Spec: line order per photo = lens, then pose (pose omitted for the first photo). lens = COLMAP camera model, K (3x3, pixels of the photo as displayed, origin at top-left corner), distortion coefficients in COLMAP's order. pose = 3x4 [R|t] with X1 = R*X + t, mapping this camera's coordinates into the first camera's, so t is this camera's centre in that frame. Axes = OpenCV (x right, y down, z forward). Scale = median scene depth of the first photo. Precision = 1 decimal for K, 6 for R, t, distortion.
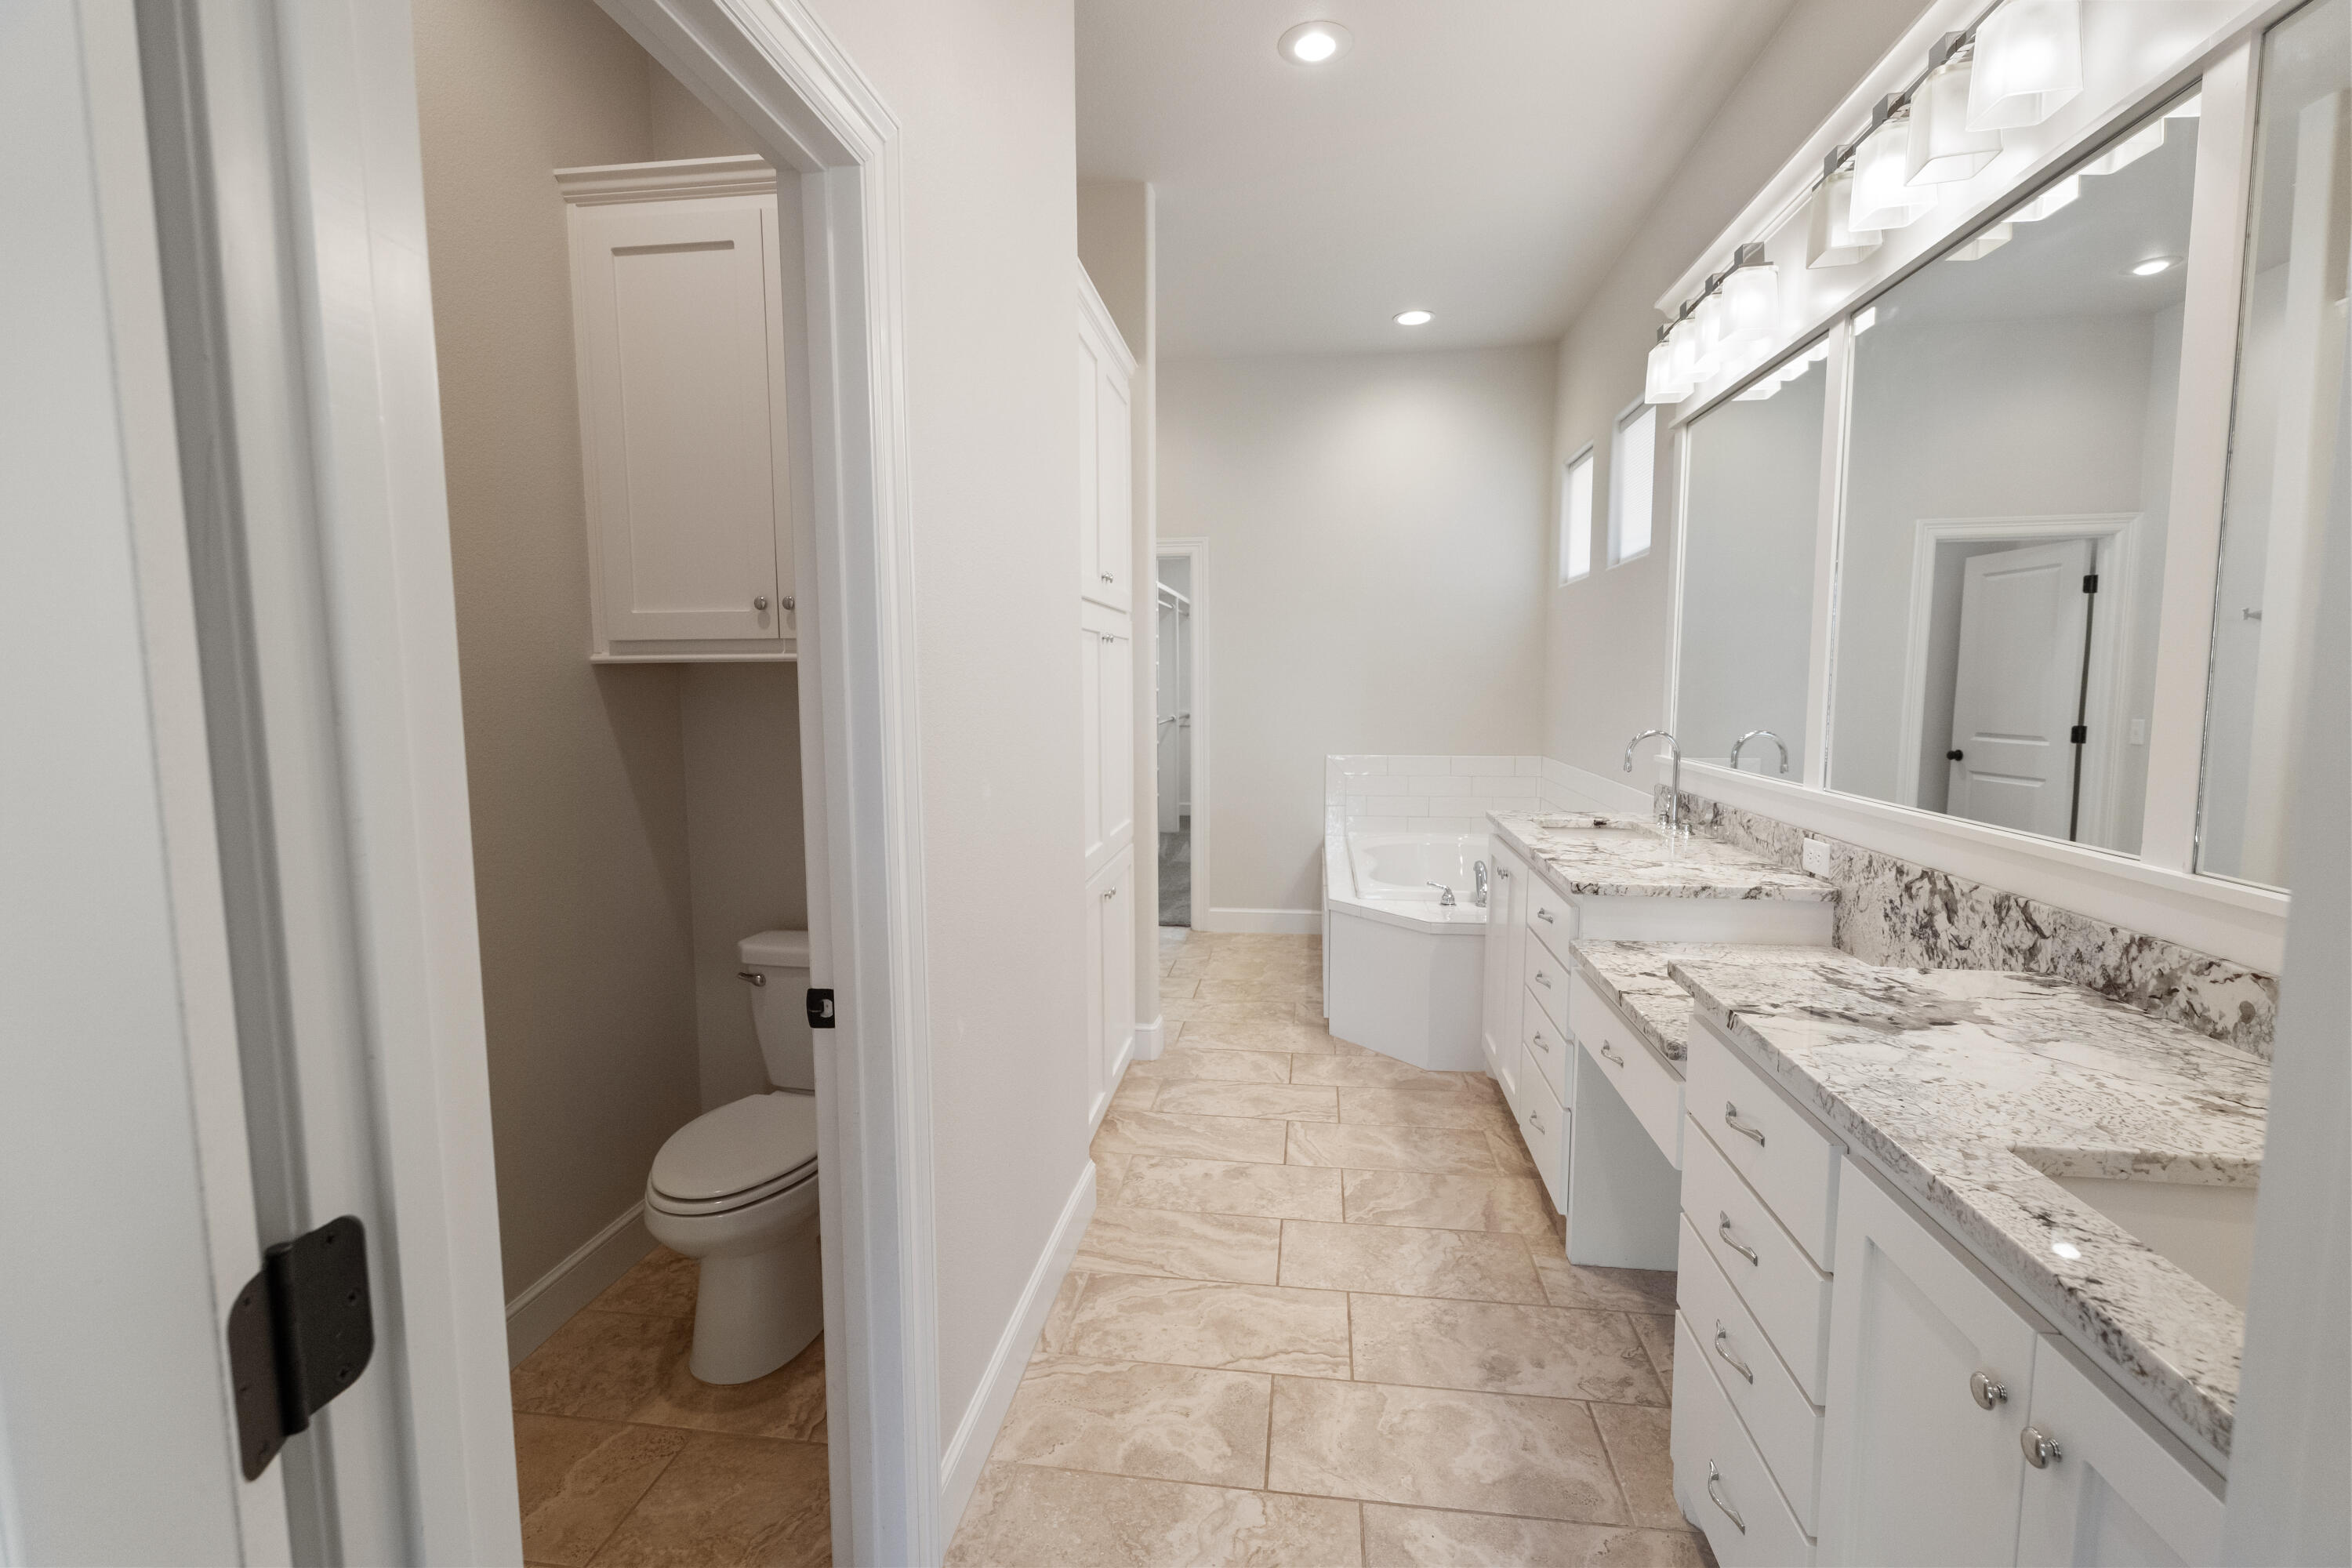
lens RADIAL K [[1033.8, 0, 1176.0], [0, 1033.8, 784.0], [0, 0, 1]] dist [0.002571, -0.000365]
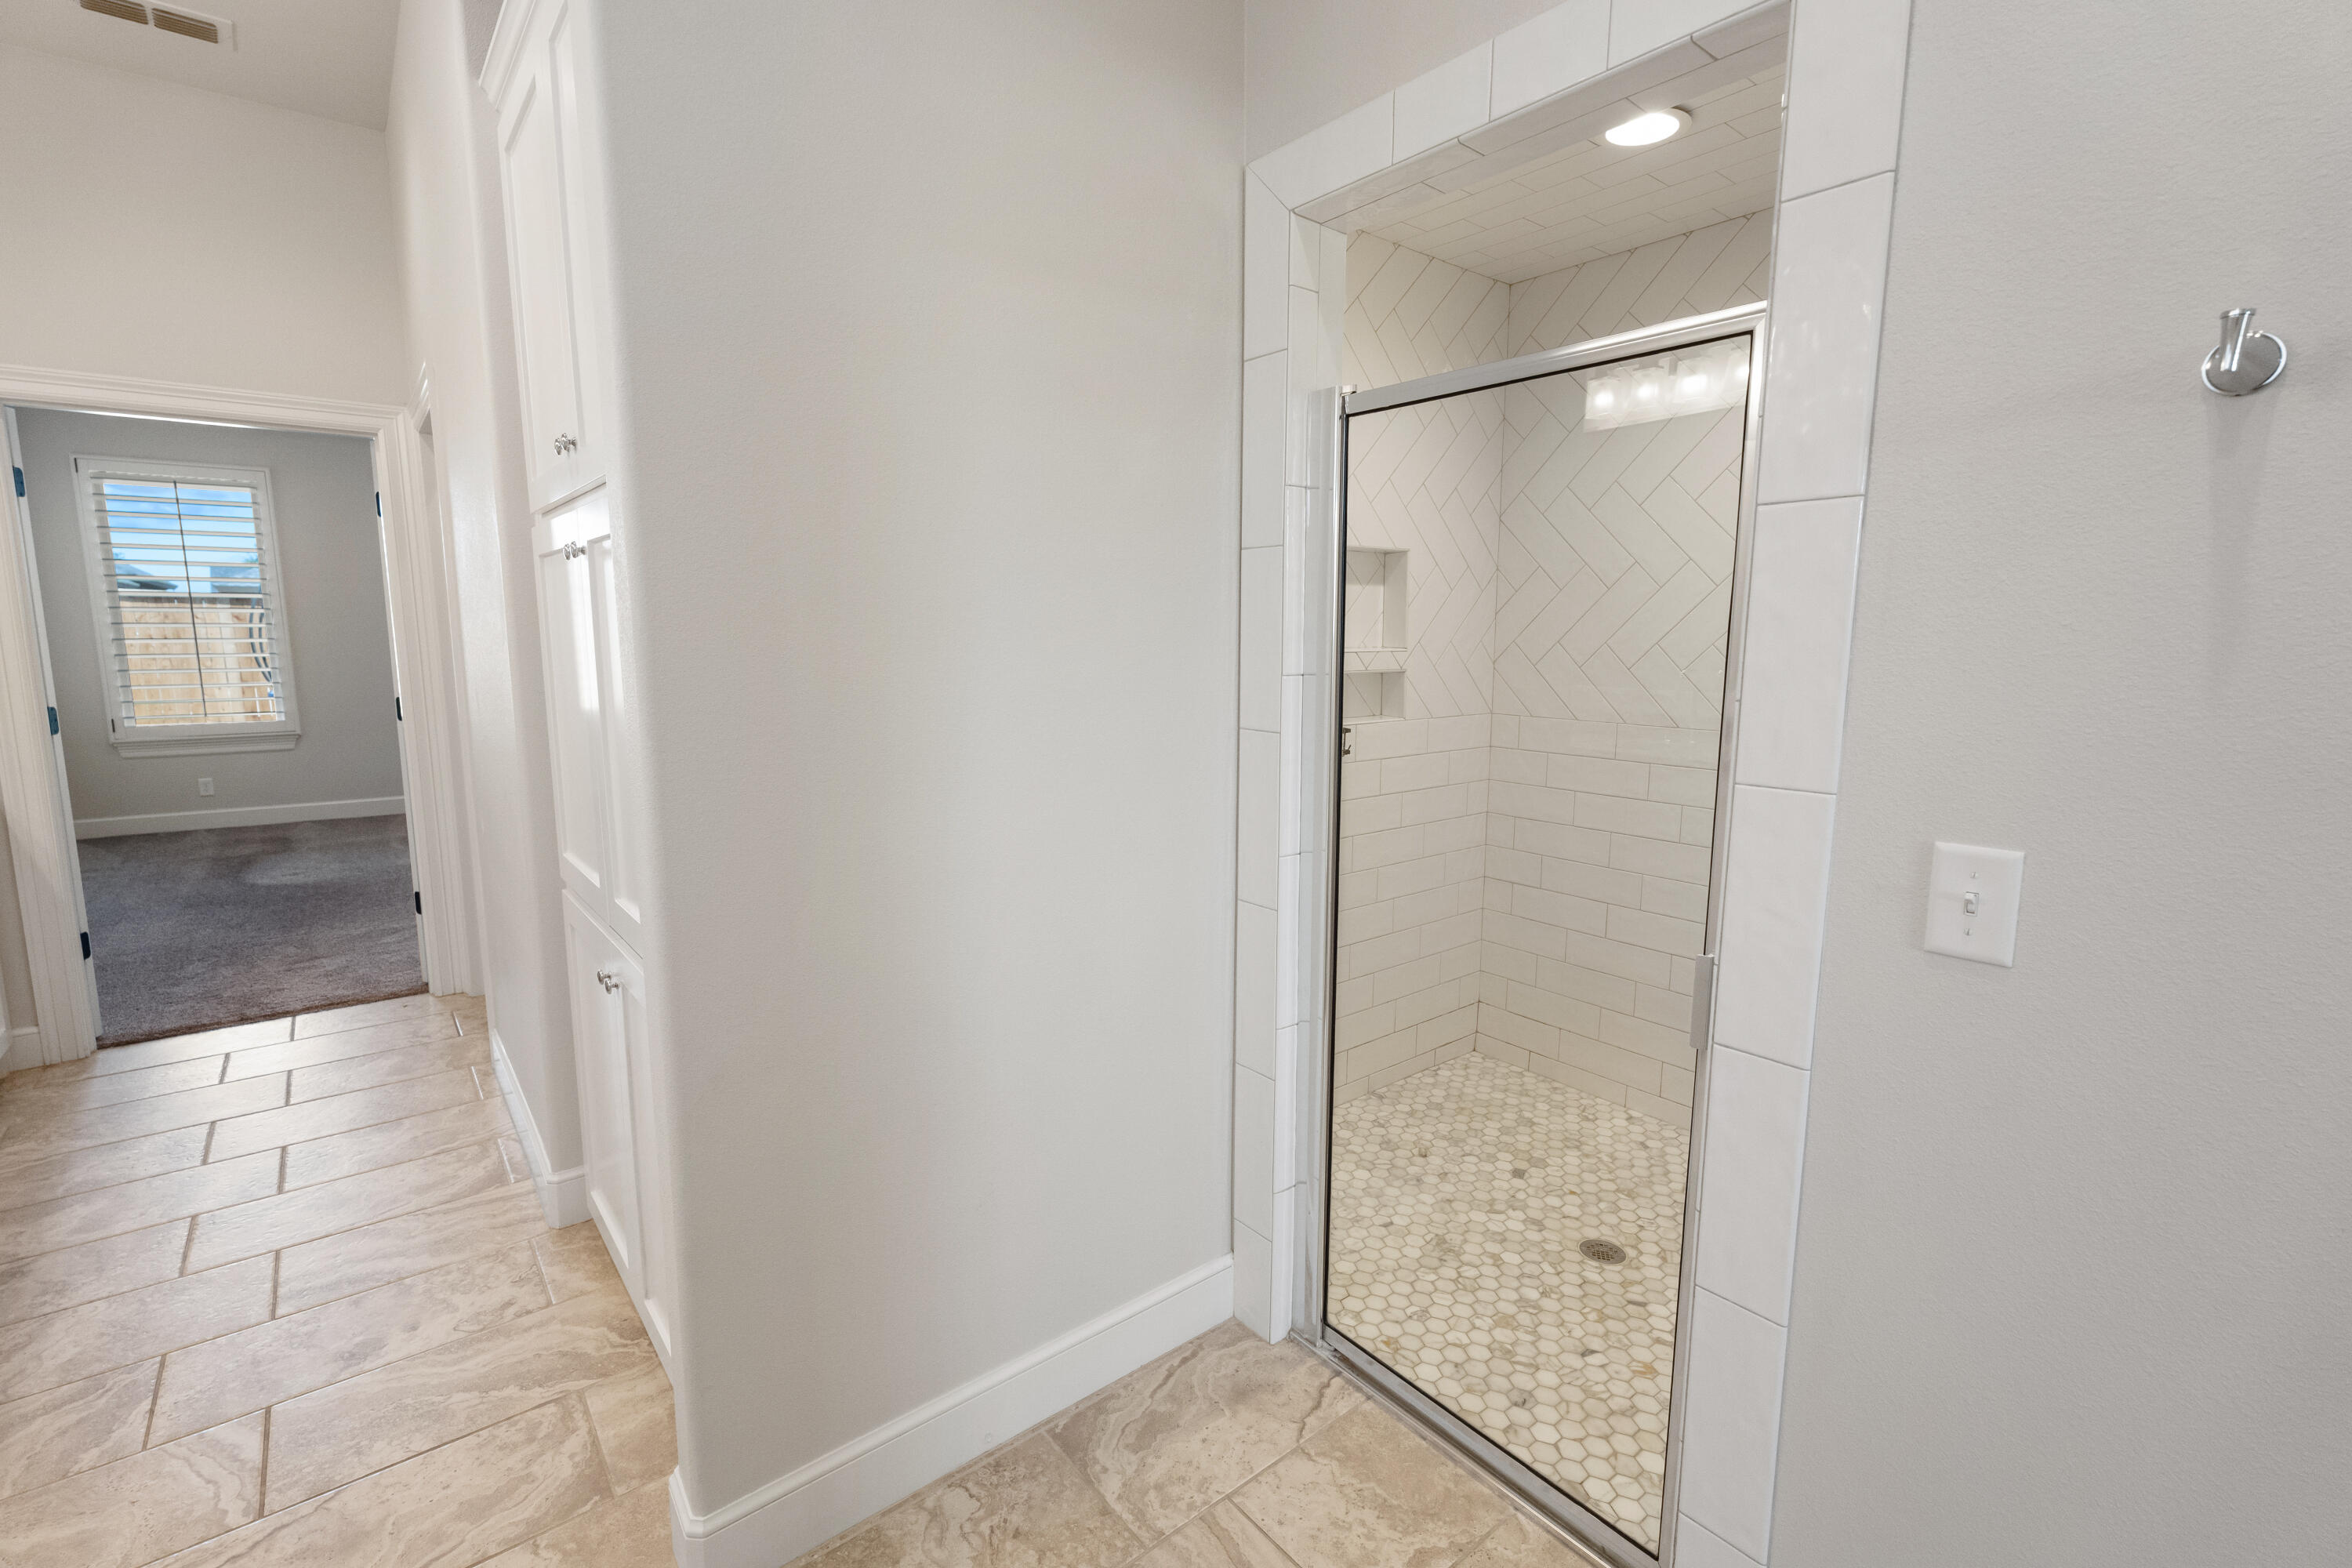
lens RADIAL K [[1037.5, 0, 1177.5], [0, 1037.5, 763.7], [0, 0, 1]] dist [0.000972, -0.000275]
pose [[-0.682681, 0.106108, -0.722972, 0.215847], [-0.067763, 0.975944, 0.207223, -0.273198], [0.727568, 0.190458, -0.659068, 2.634761]]
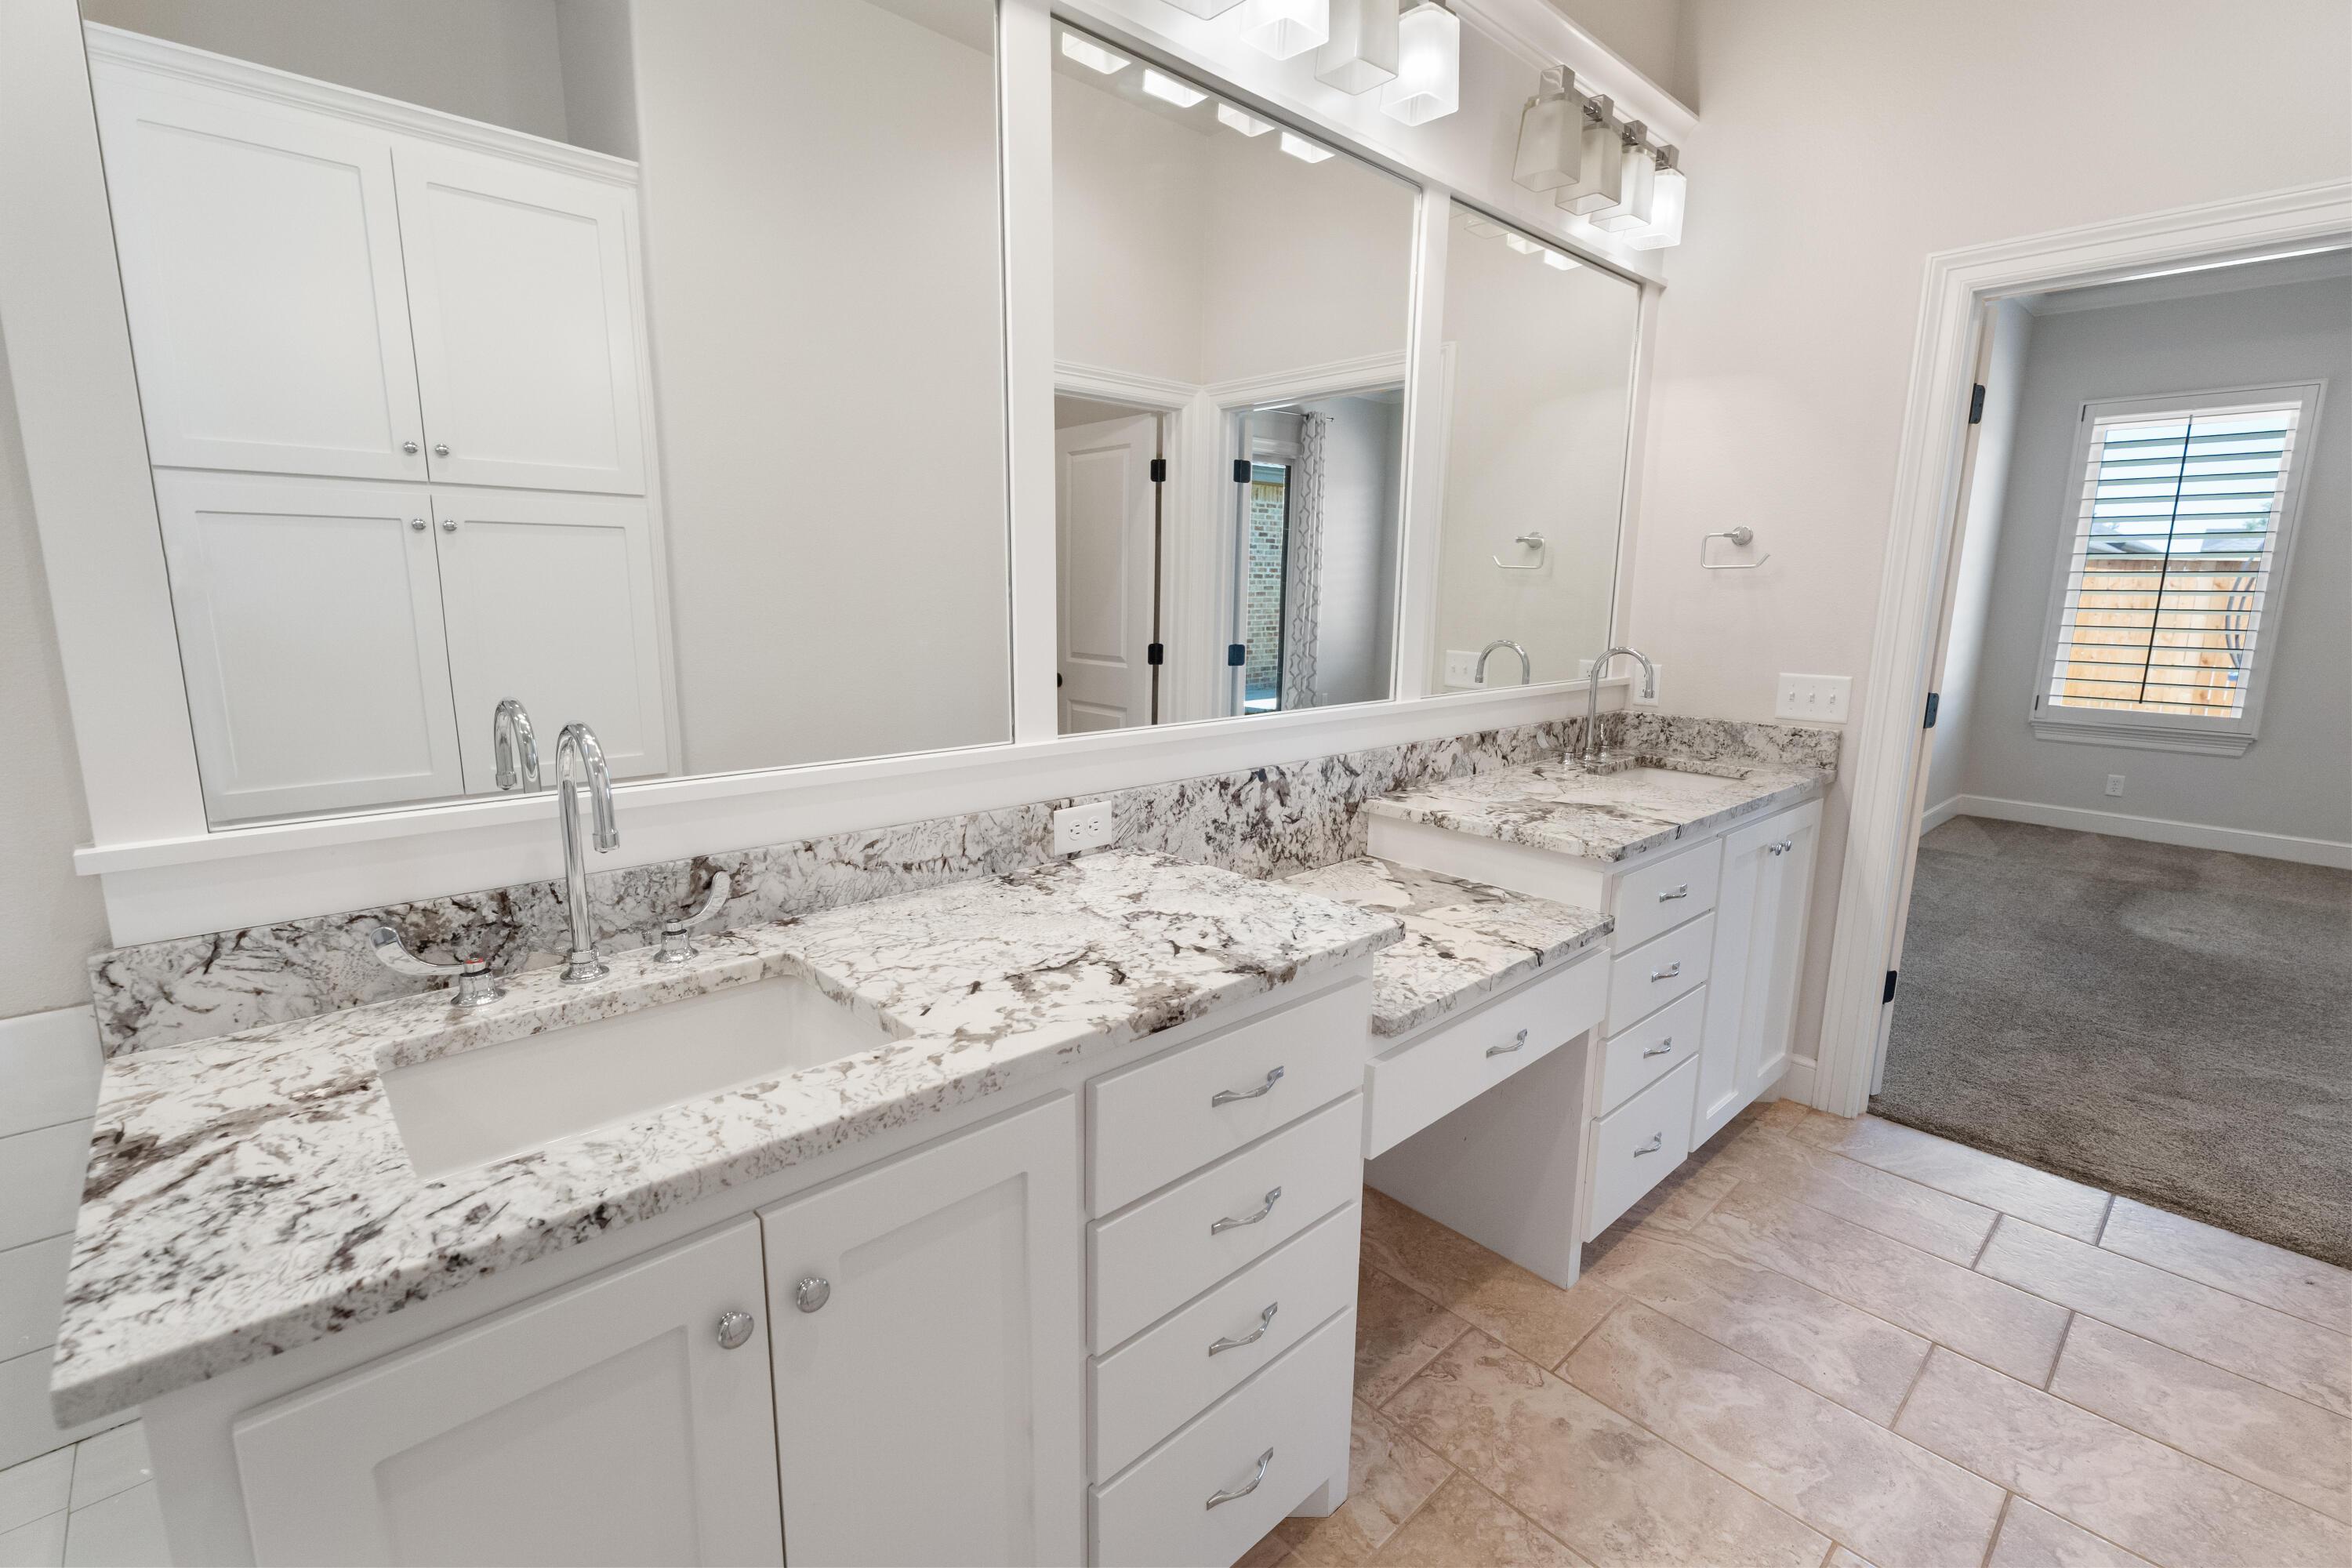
lens RADIAL K [[1033.8, 0, 1176.0], [0, 1033.8, 784.0], [0, 0, 1]] dist [0.002571, -0.000365]
pose [[-0.770588, -0.122411, 0.625468, 0.143026], [0.058512, 0.963649, 0.260684, -0.173933], [-0.634643, 0.237477, -0.735414, 1.791320]]
